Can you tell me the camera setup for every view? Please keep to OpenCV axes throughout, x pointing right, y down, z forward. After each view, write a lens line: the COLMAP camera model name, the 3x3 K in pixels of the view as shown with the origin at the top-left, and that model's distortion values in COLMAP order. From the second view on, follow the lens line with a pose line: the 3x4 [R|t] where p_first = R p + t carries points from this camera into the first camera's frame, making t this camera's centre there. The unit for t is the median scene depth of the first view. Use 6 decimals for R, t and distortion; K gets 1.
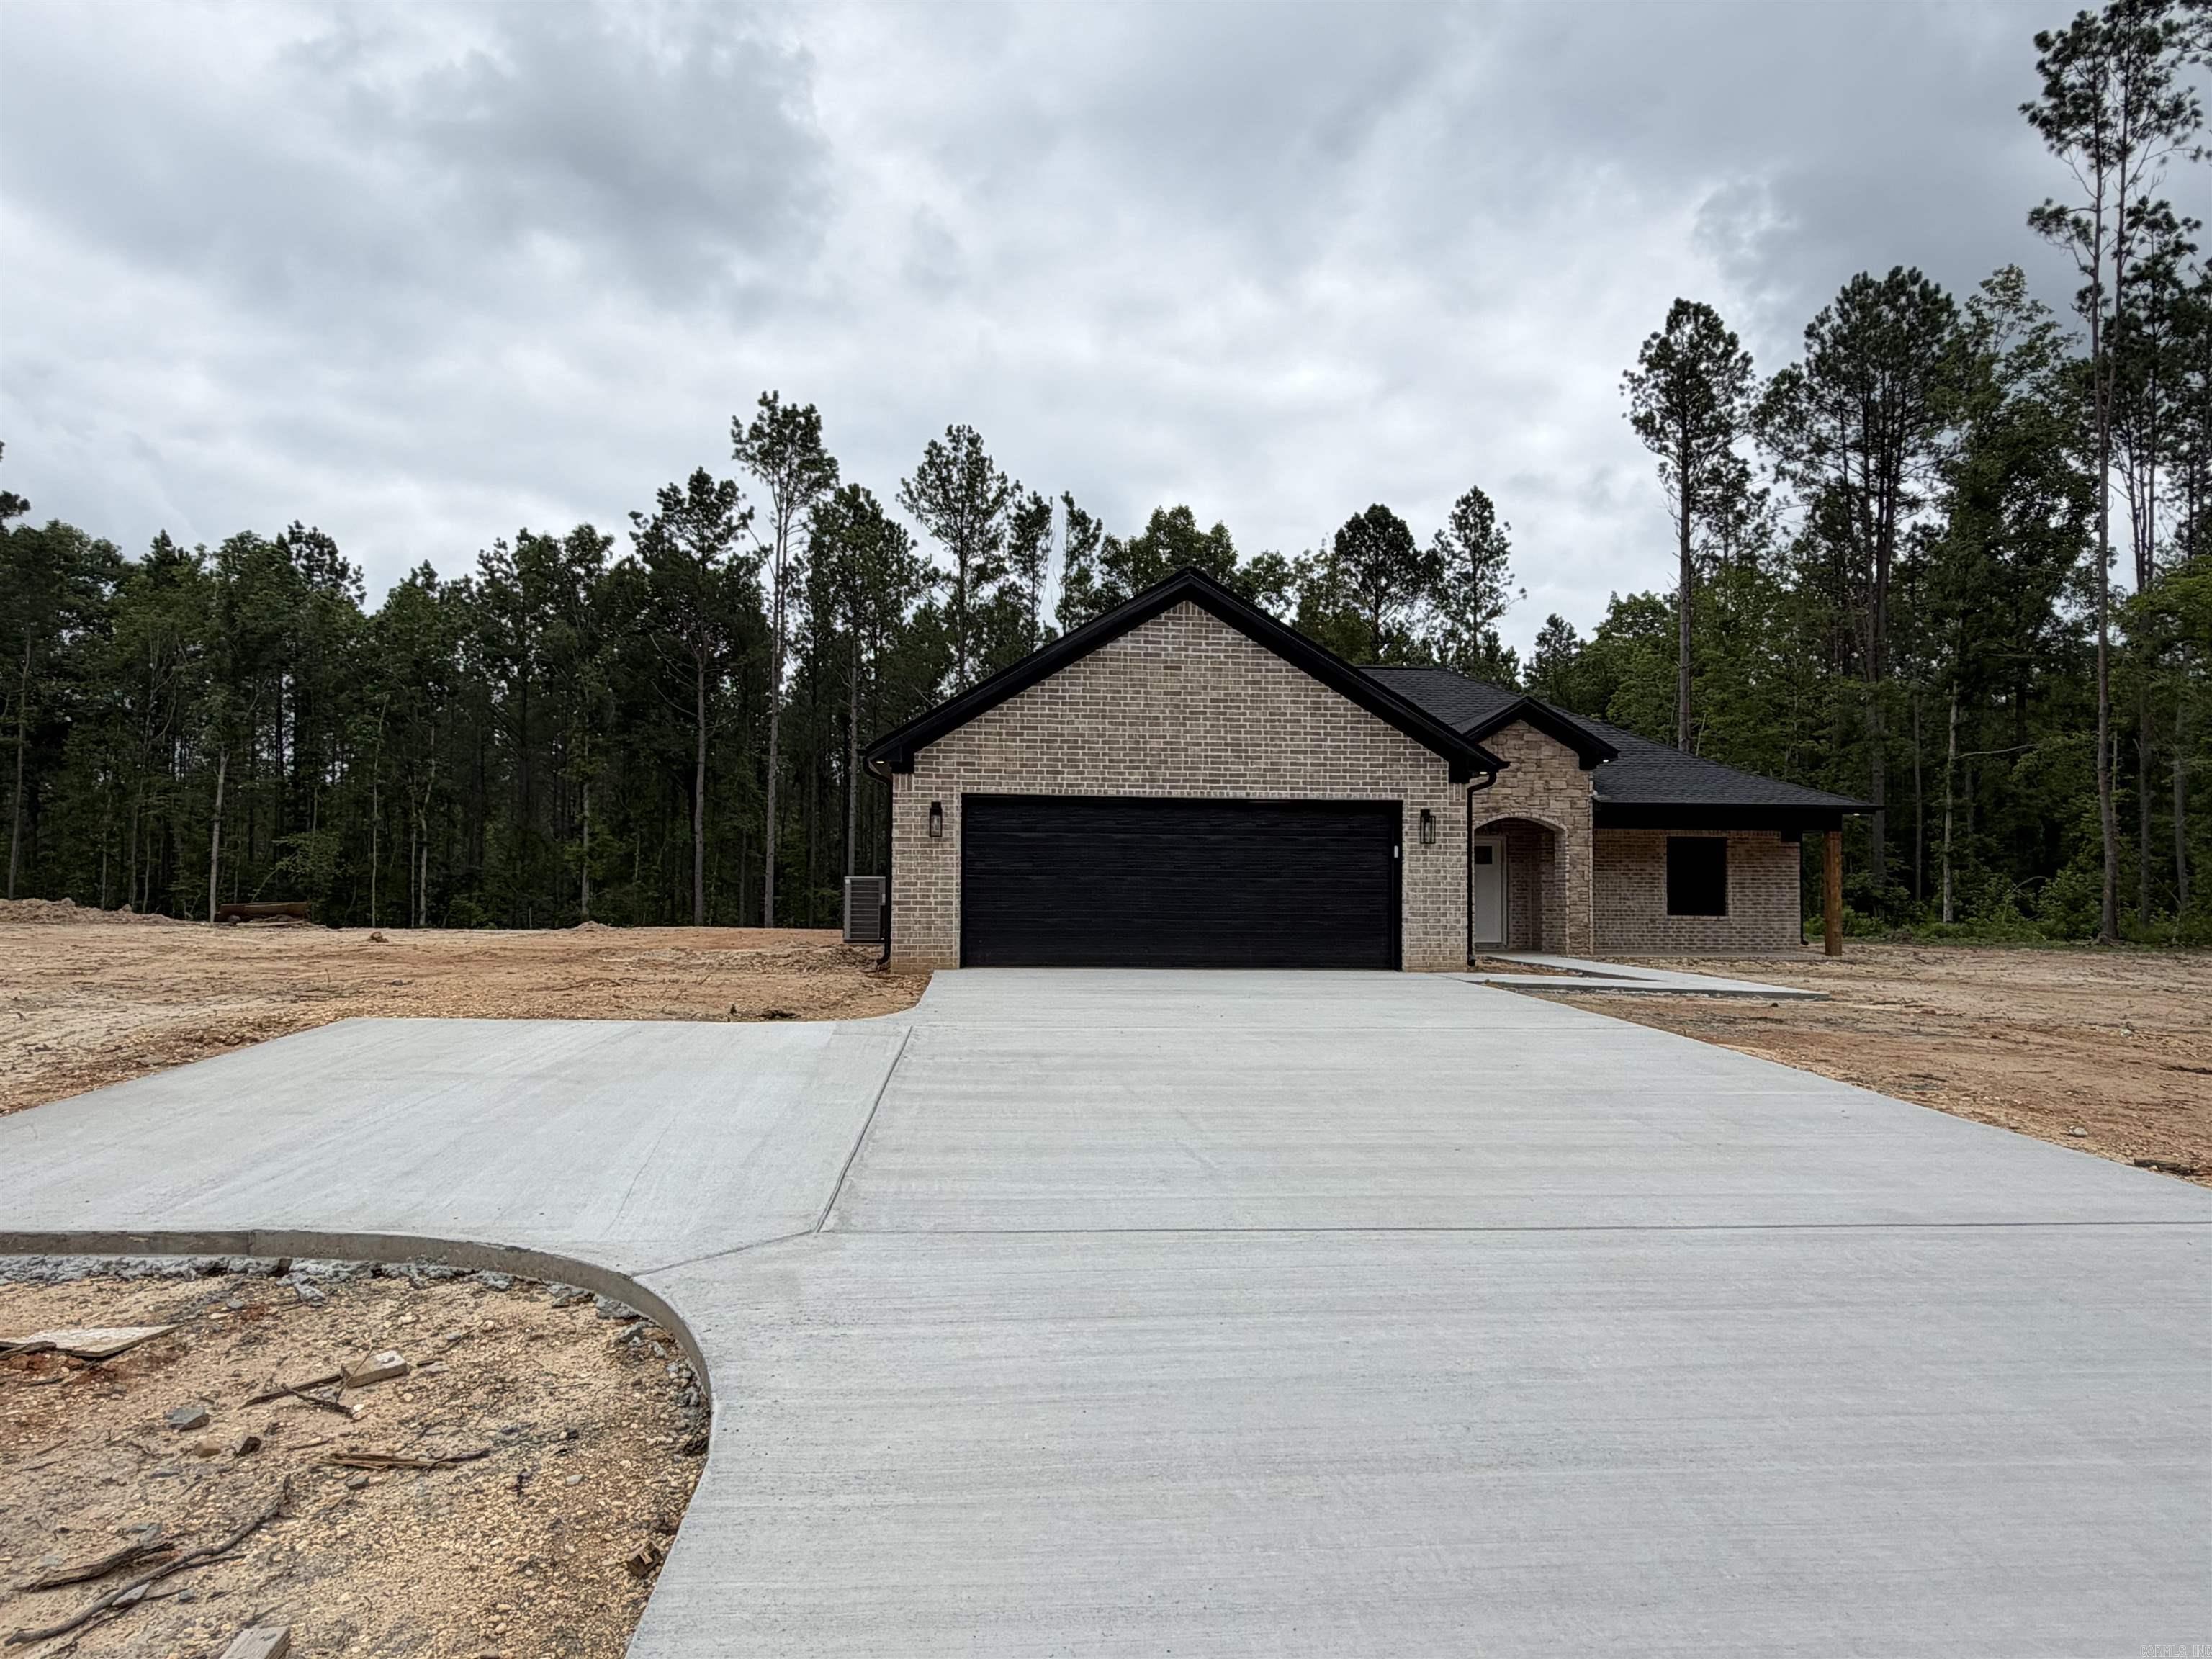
lens RADIAL K [[1443.5, 0, 1121.6], [0, 1443.5, 836.9], [0, 0, 1]] dist [-0.006331, 0.008956]
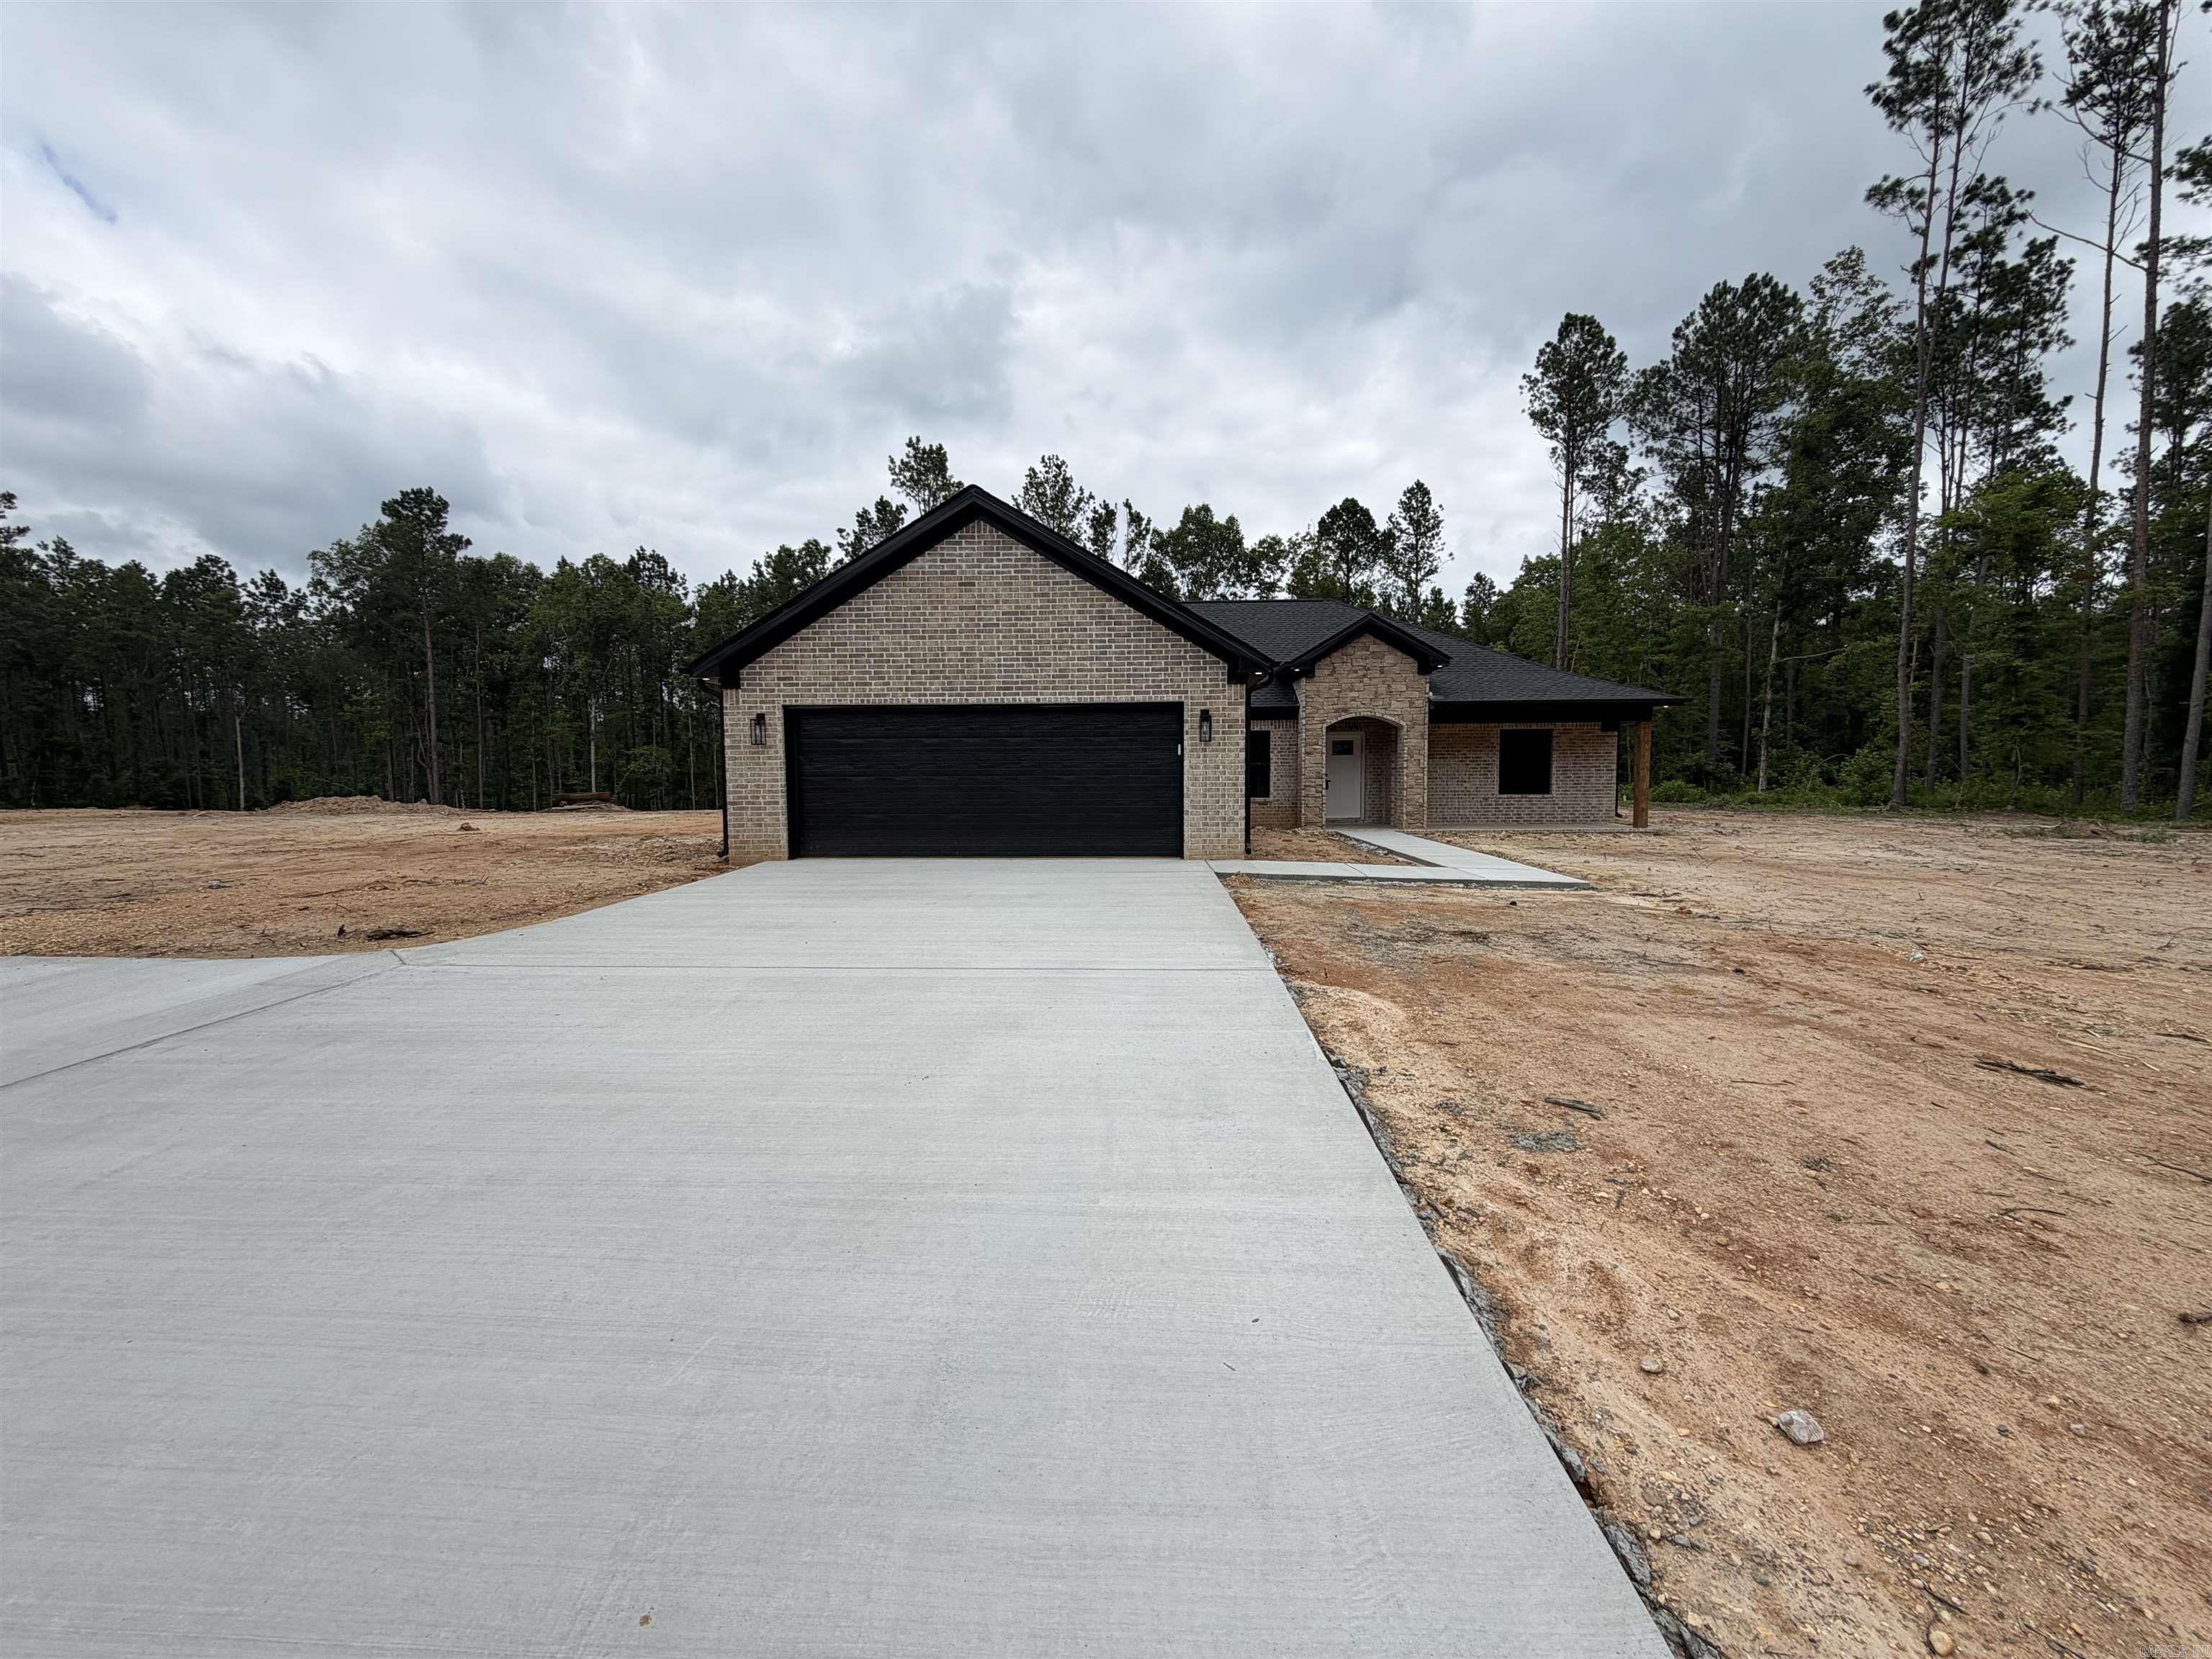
lens RADIAL K [[884.9, 0, 1107.9], [0, 884.9, 834.1], [0, 0, 1]] dist [-0.000238, -0.000051]
pose [[0.991713, -0.007211, -0.128269, 0.072462], [0.021039, 0.994060, 0.106779, 0.000452], [0.126737, -0.108592, 0.985974, 0.107839]]
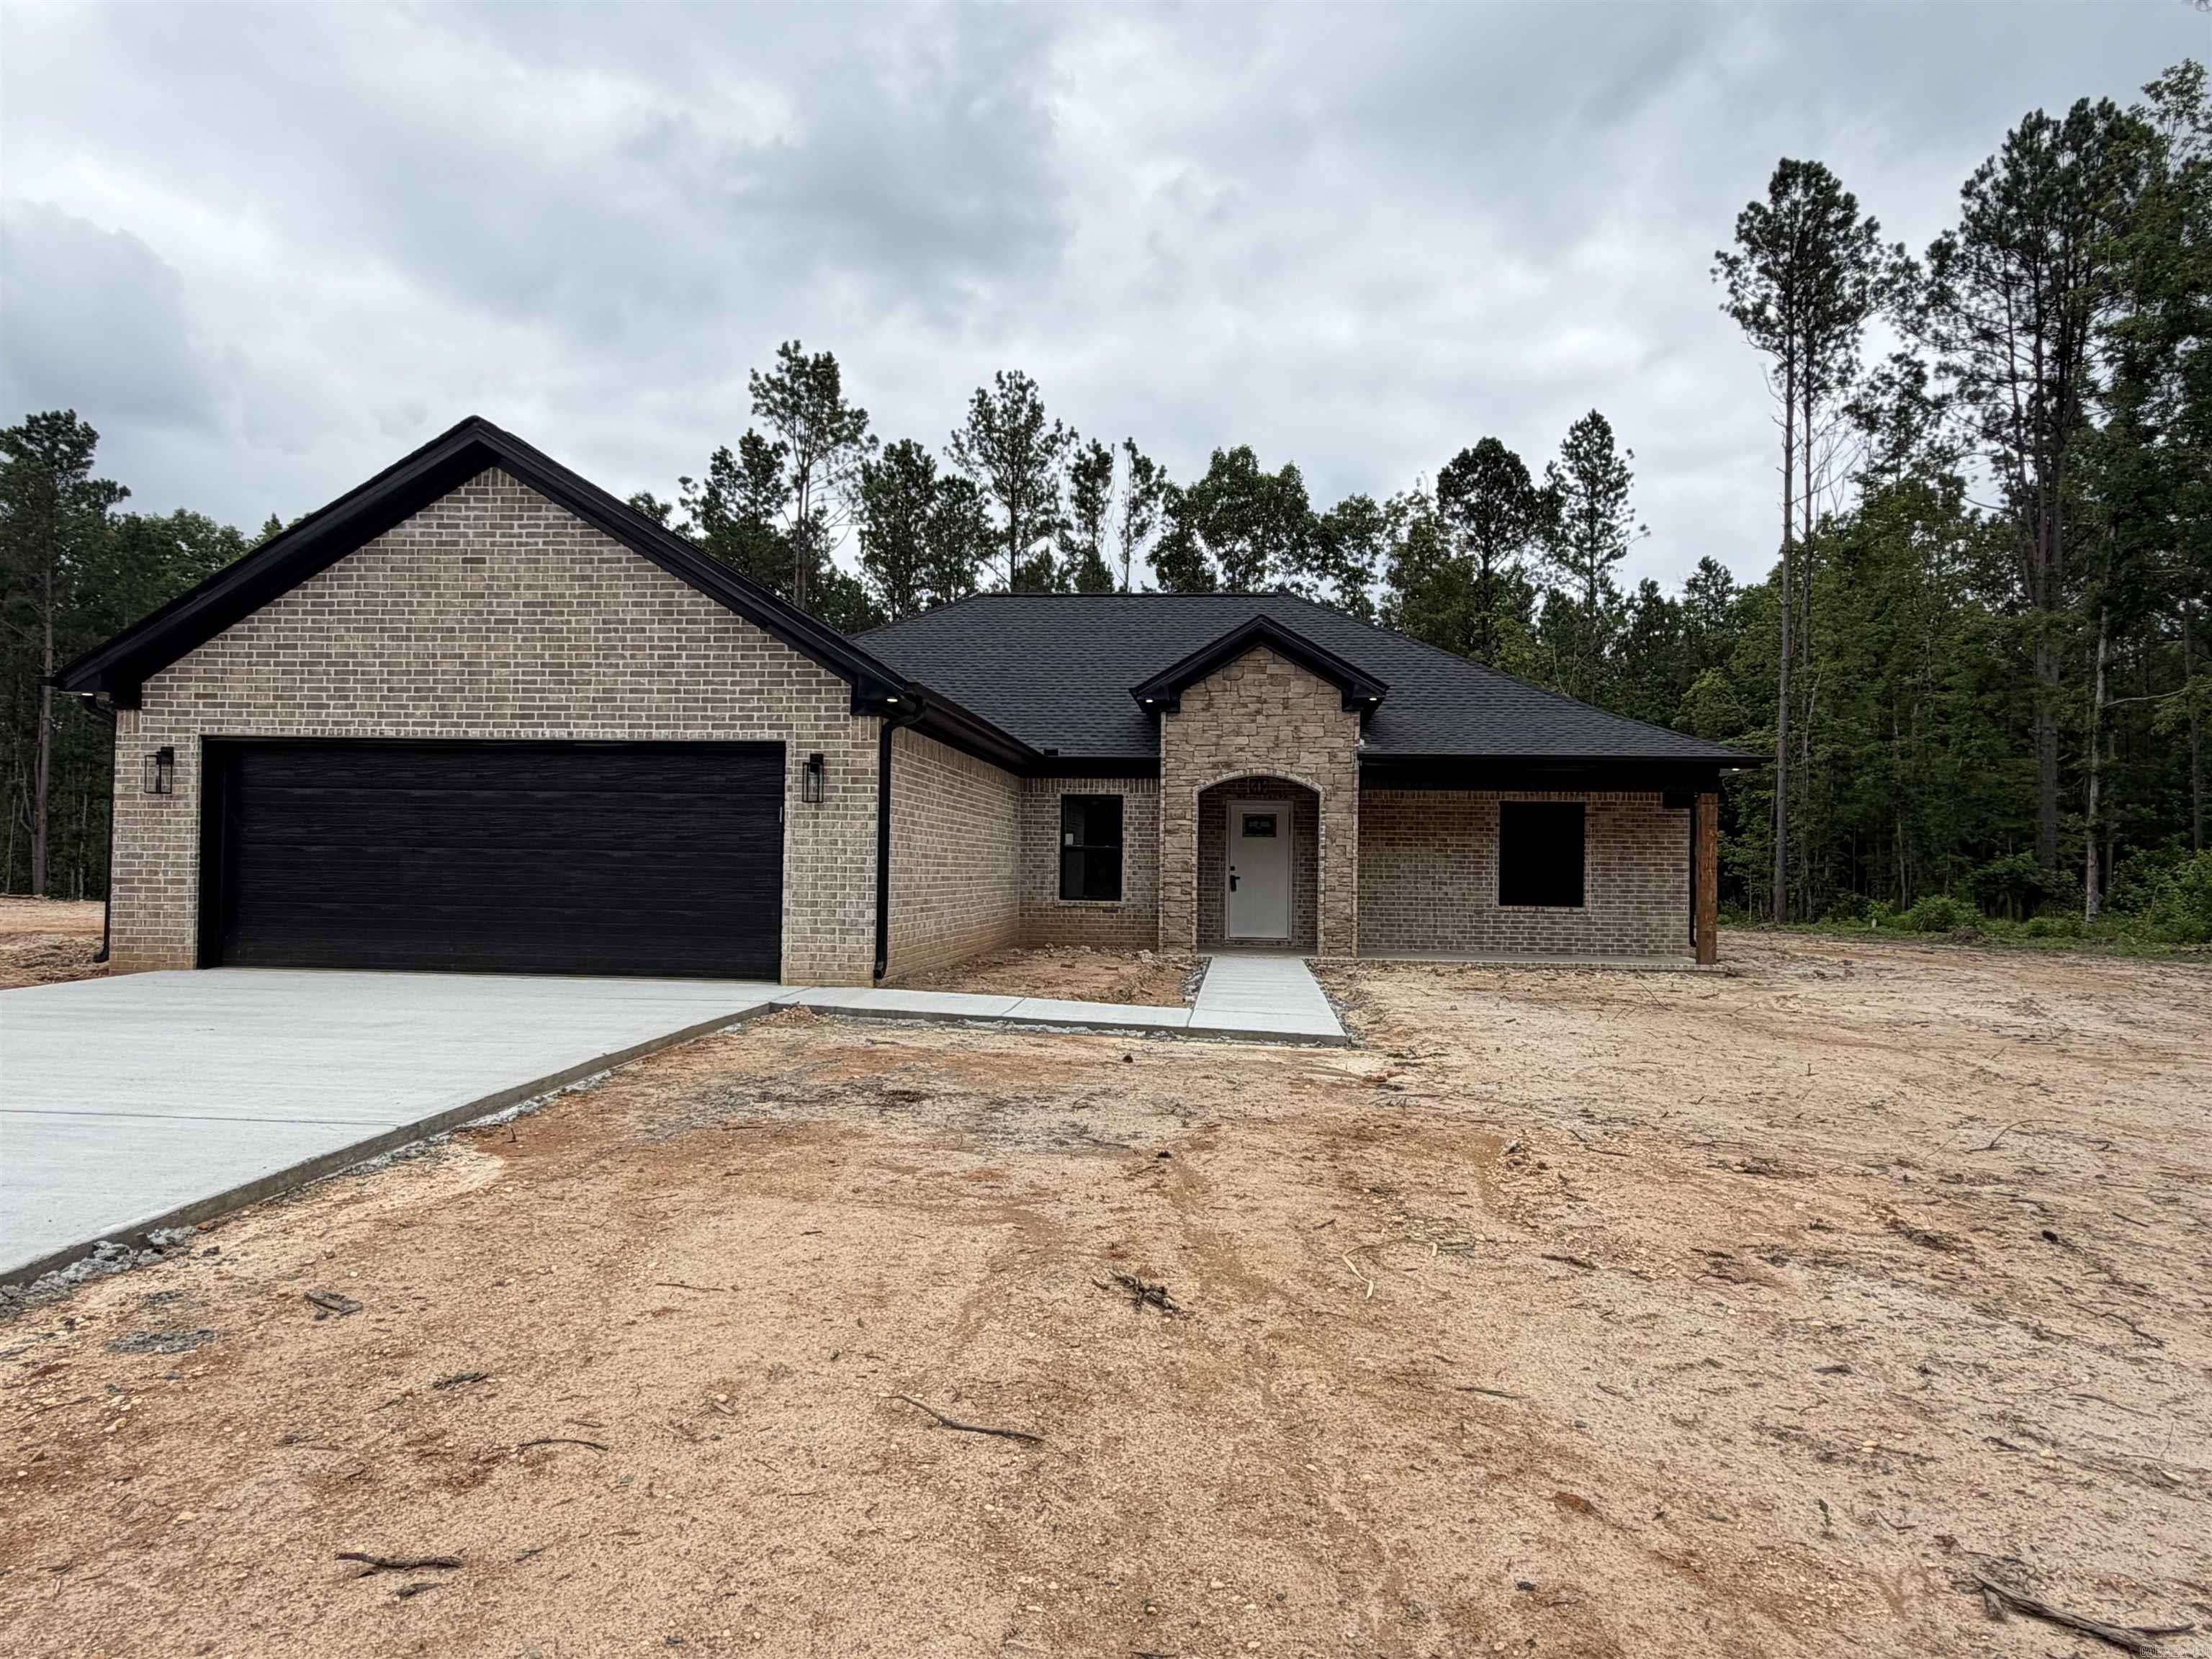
lens RADIAL K [[1443.5, 0, 1117.3], [0, 1443.5, 840.8], [0, 0, 1]] dist [-0.006331, 0.008956]
pose [[0.984363, 0.003652, -0.176114, 0.155255], [-0.000449, 0.999834, 0.018224, 0.003386], [0.176152, -0.017860, 0.984201, 0.109587]]
